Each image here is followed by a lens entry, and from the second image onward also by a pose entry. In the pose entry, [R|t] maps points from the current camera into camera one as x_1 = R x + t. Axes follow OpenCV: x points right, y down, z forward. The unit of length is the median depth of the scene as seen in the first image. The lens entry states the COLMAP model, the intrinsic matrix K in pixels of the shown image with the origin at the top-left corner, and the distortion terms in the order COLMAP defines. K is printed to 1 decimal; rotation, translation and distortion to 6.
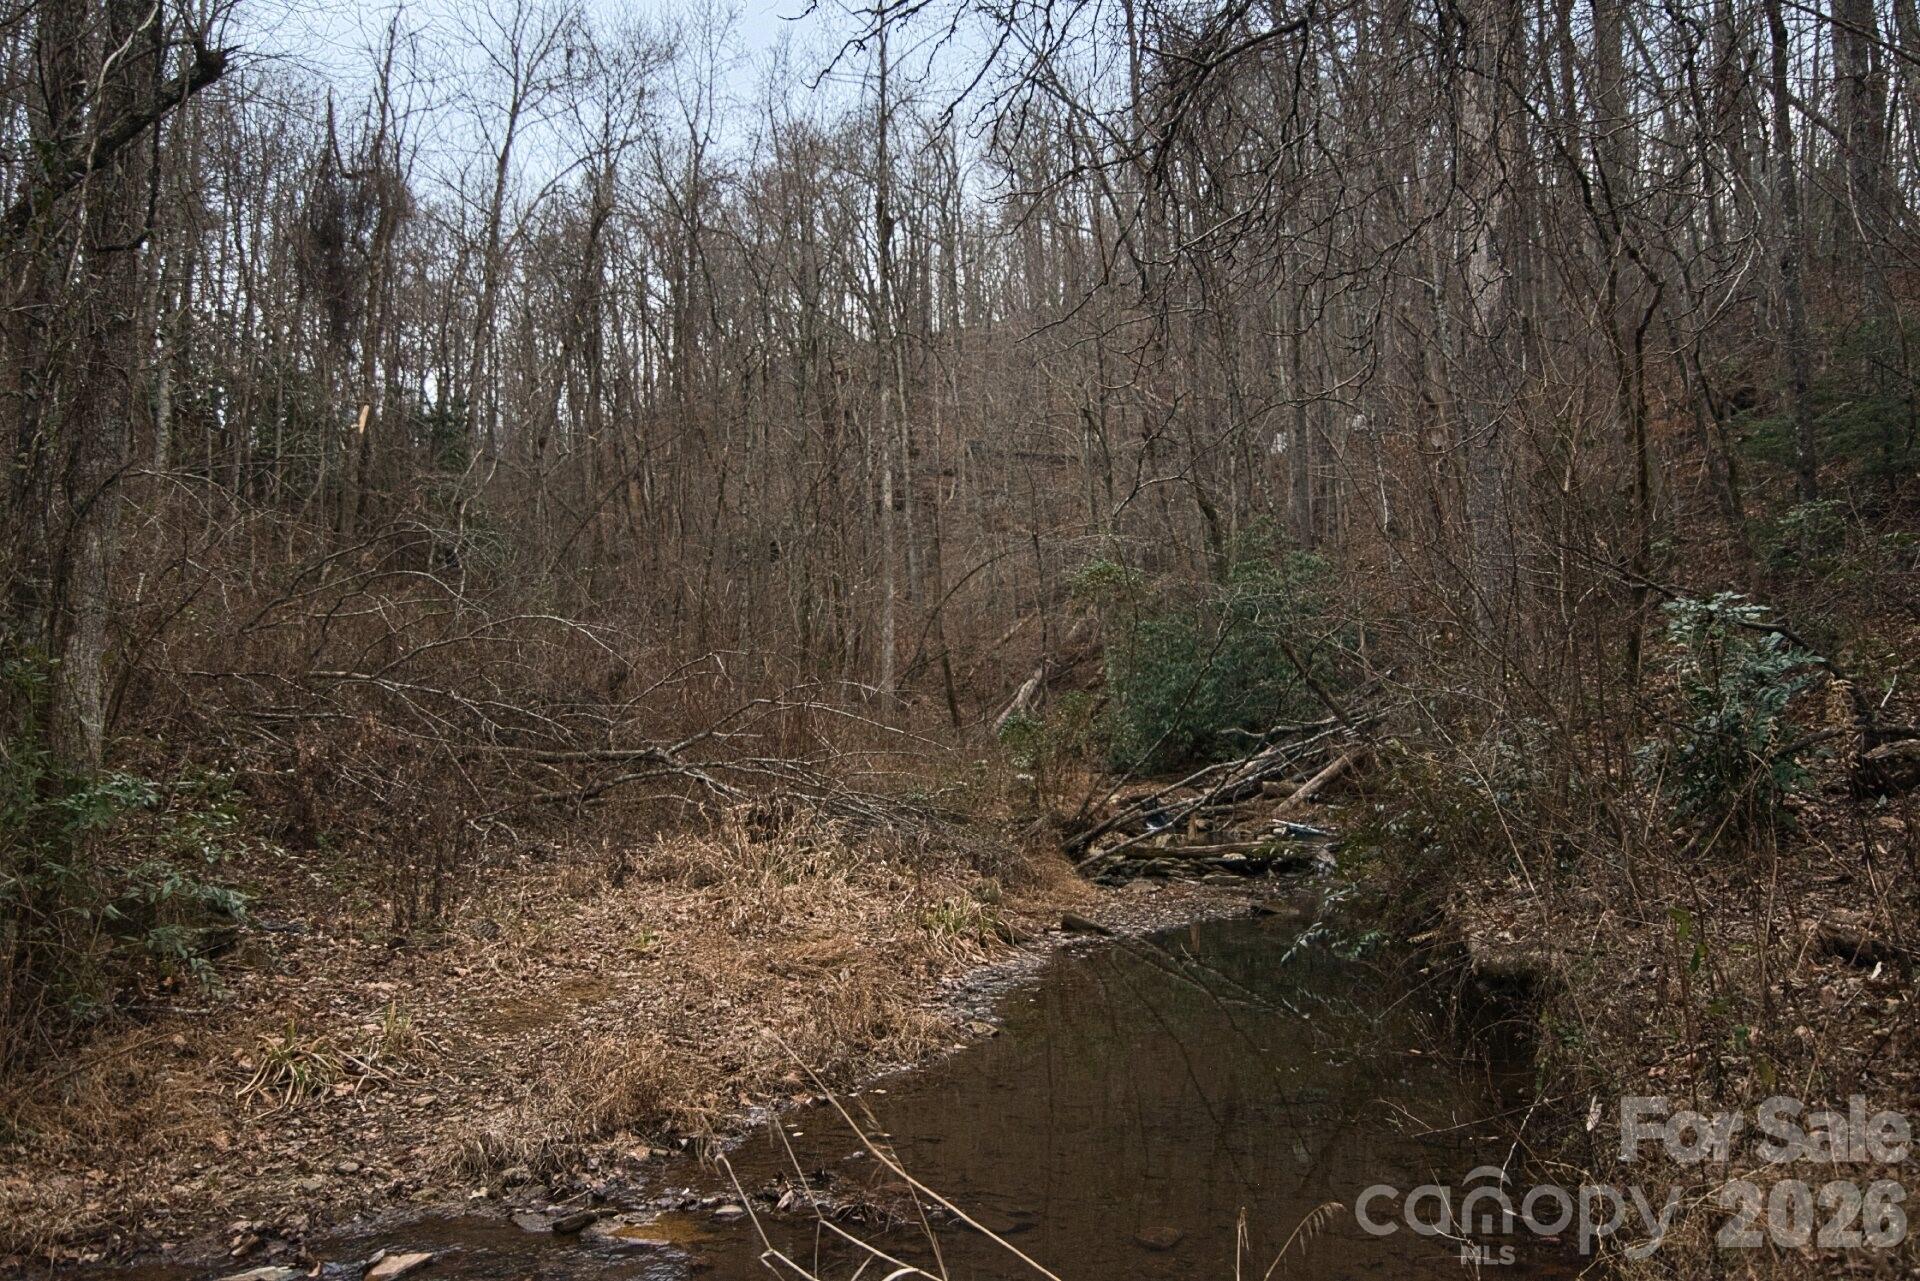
lens RADIAL K [[1452.4, 0, 959.1], [0, 1452.4, 640.1], [0, 0, 1]] dist [0.004155, 0.002908]
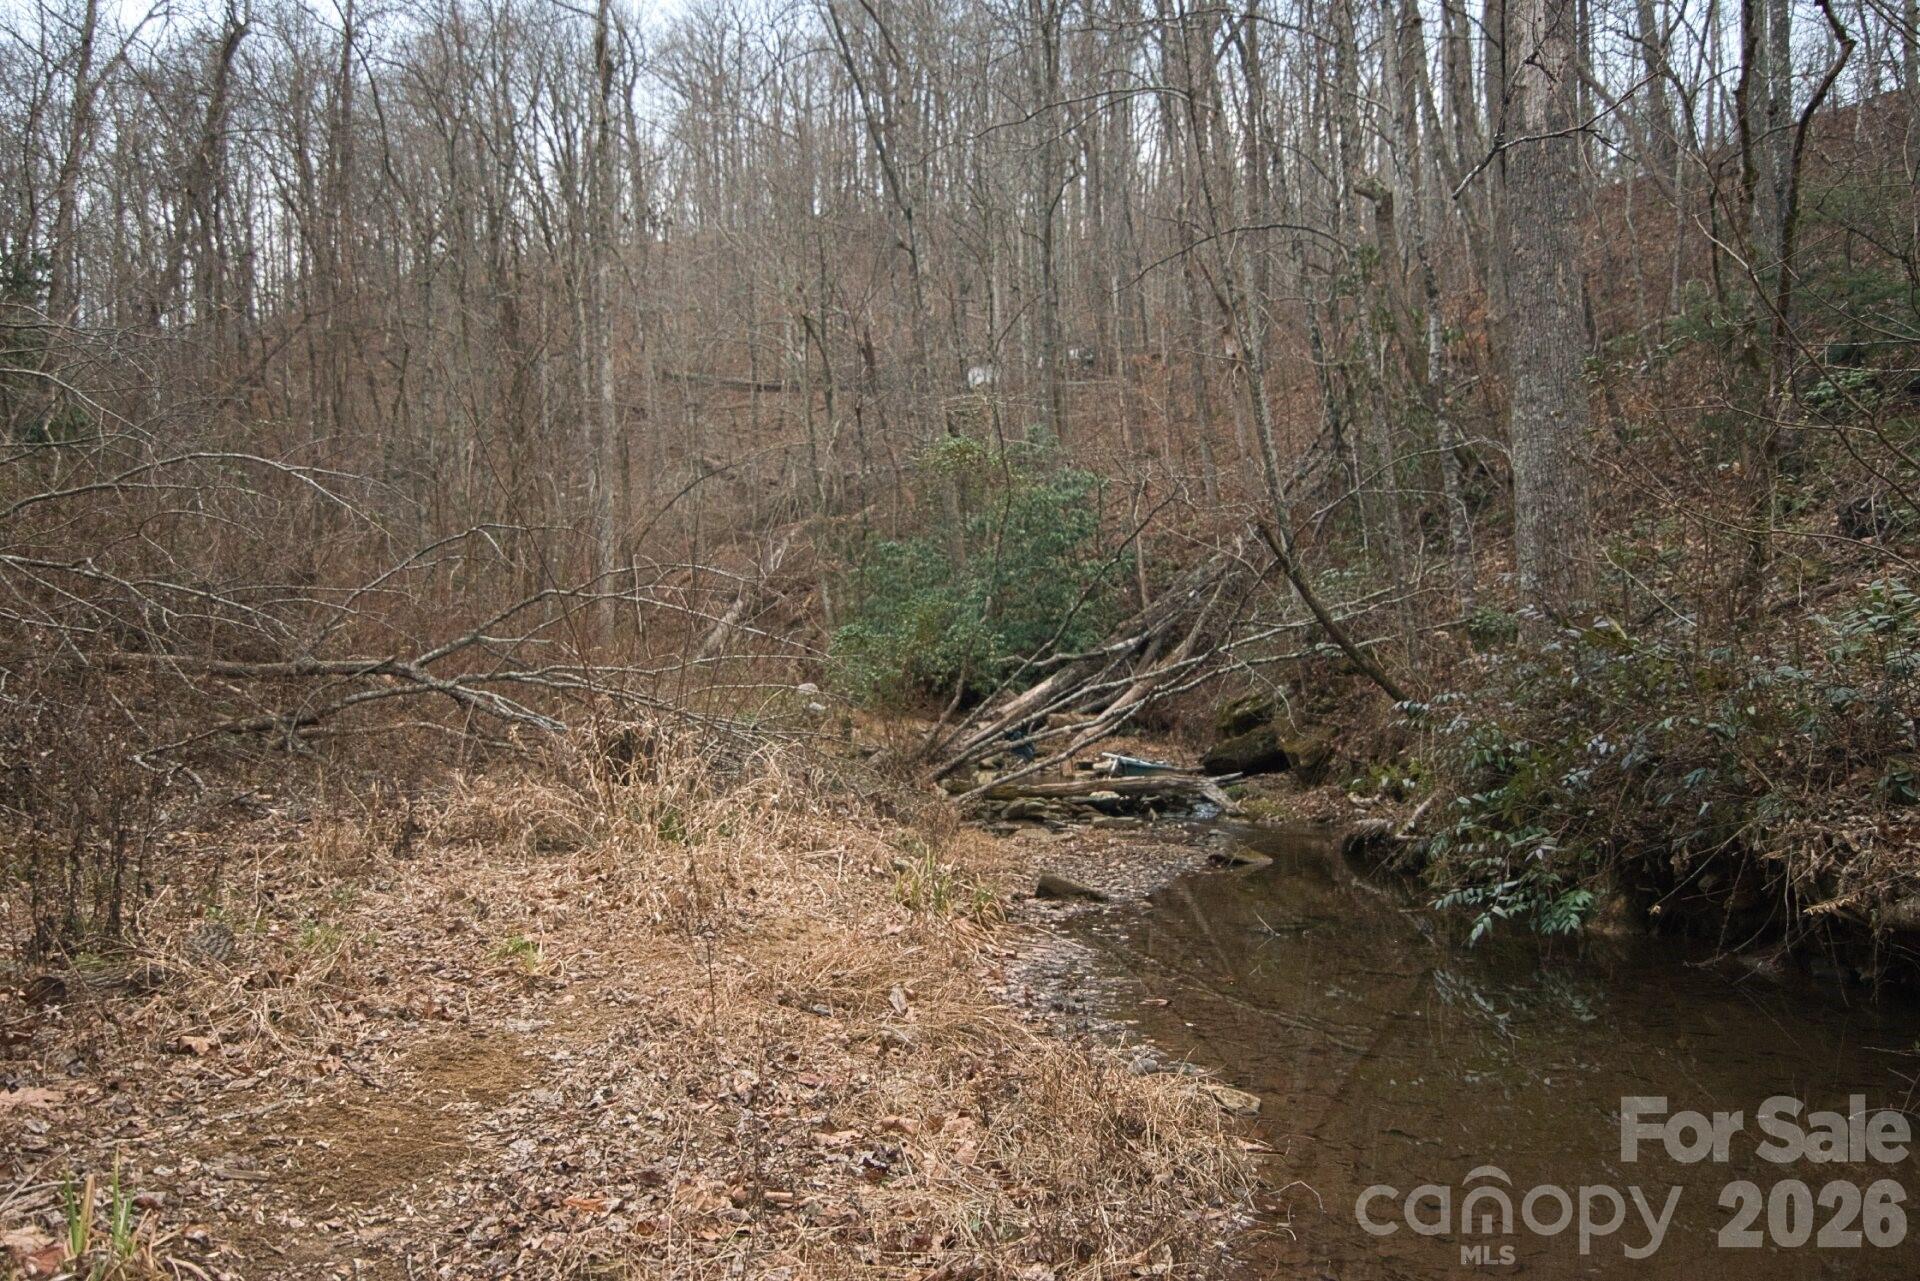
lens RADIAL K [[1452.4, 0, 963.2], [0, 1452.4, 642.7], [0, 0, 1]] dist [0.004155, 0.002908]
pose [[0.971186, 0.006131, 0.238246, -0.149200], [-0.015513, 0.999175, 0.037524, 0.049279], [-0.237819, -0.040138, 0.970480, 0.331223]]
